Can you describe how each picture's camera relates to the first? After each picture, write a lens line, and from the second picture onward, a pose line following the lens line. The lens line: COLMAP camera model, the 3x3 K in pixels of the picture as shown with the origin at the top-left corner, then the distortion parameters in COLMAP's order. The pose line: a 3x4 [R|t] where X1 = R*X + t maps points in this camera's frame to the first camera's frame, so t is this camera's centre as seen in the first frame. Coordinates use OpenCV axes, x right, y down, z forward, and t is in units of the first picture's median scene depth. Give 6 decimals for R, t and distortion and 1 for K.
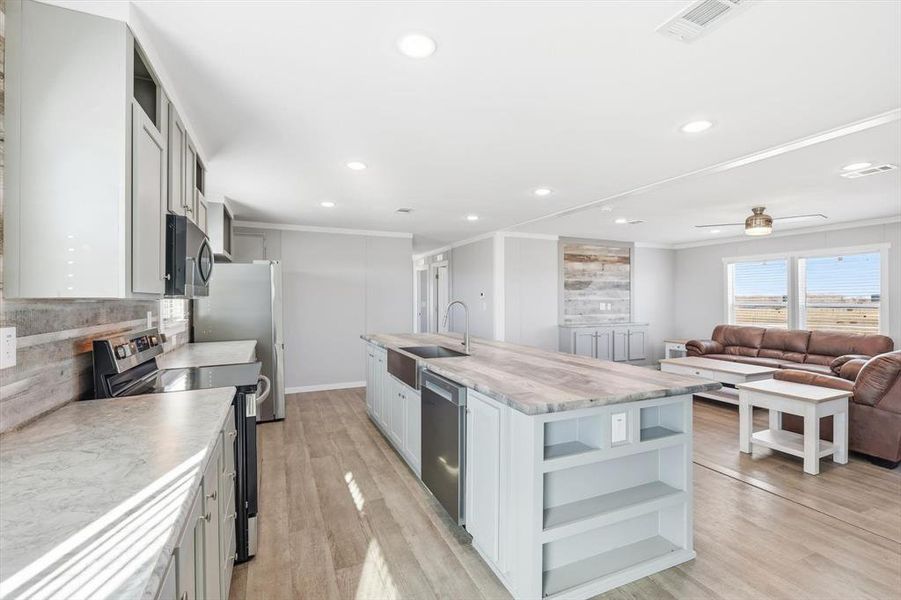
lens RADIAL K [[393.7, 0, 456.8], [0, 393.7, 300.0], [0, 0, 1]] dist [0.006362, 0.000381]
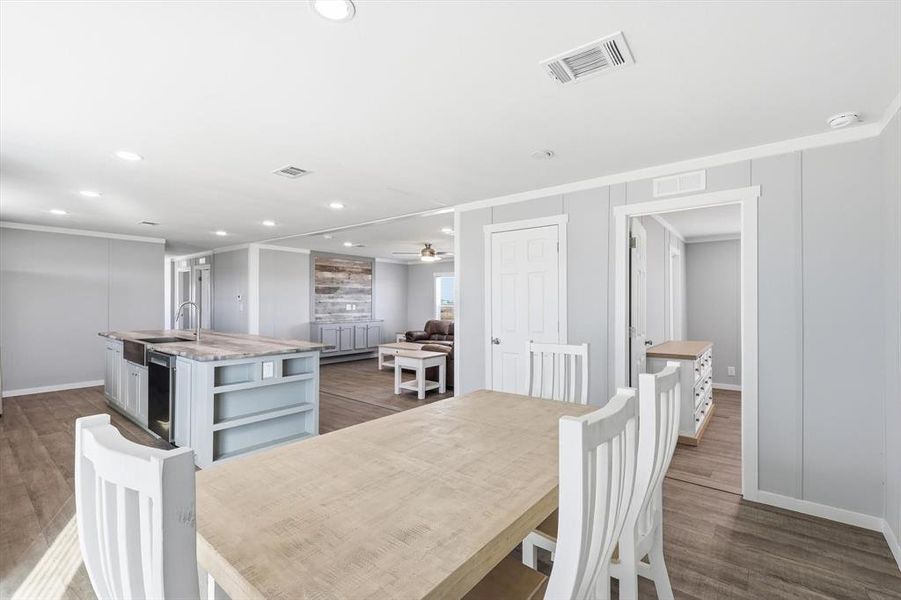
lens RADIAL K [[393.7, 0, 449.6], [0, 393.7, 303.5], [0, 0, 1]] dist [0.006362, 0.000381]
pose [[0.893936, 0.003914, 0.448177, 0.095944], [-0.005807, 0.999979, 0.002850, -0.001202], [-0.448157, -0.005150, 0.893940, -0.301290]]
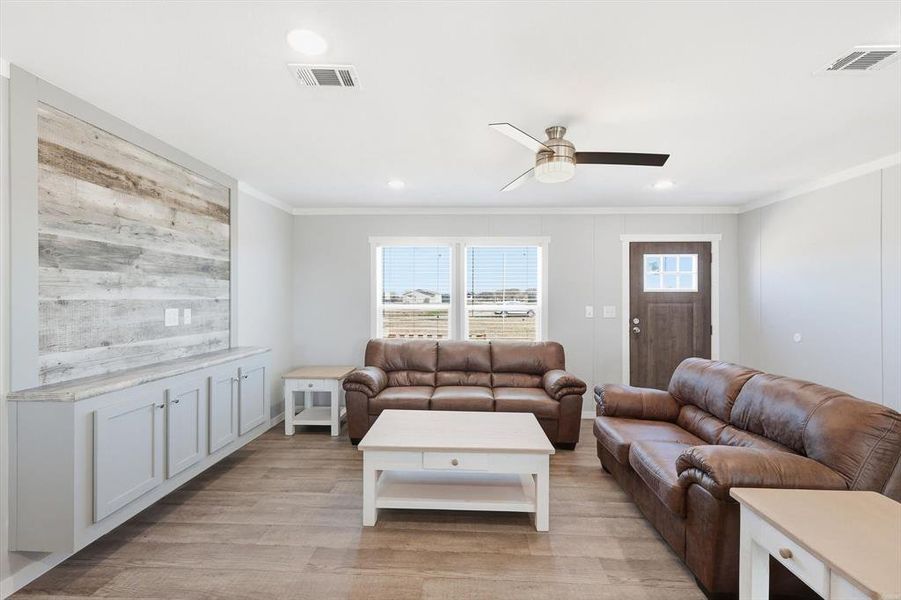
lens RADIAL K [[393.7, 0, 447.2], [0, 393.7, 299.6], [0, 0, 1]] dist [0.006362, 0.000381]
pose [[0.457826, 0.000977, 0.889041, 0.153838], [-0.002294, 0.999997, 0.000083, -0.001984], [-0.889039, -0.002078, 0.457827, 0.607567]]
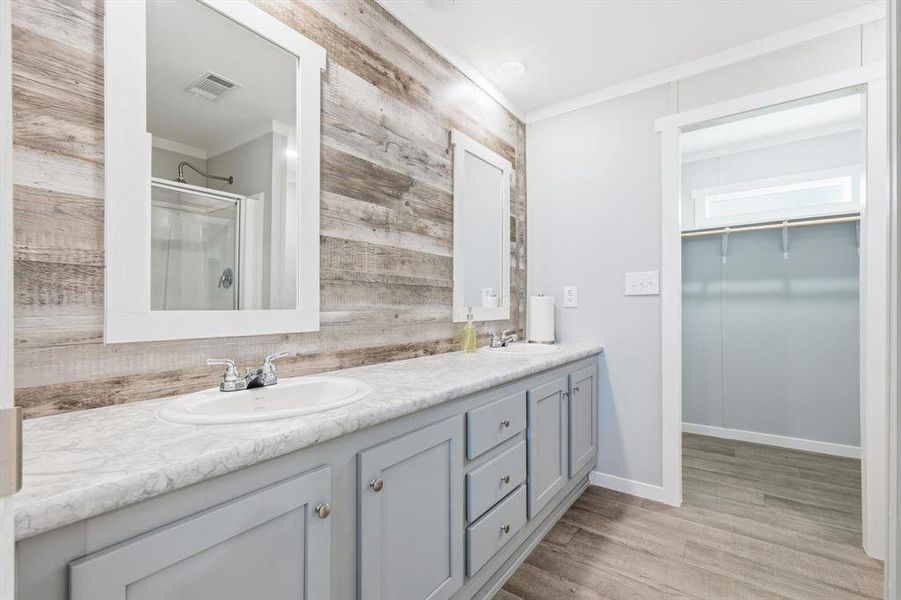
lens RADIAL K [[393.7, 0, 455.7], [0, 393.7, 300.0], [0, 0, 1]] dist [0.006362, 0.000381]
pose [[0.864007, 0.007464, 0.503424, 0.245926], [-0.009018, 0.999959, 0.000652, 0.032826], [-0.503398, -0.005104, 0.864039, 0.790267]]
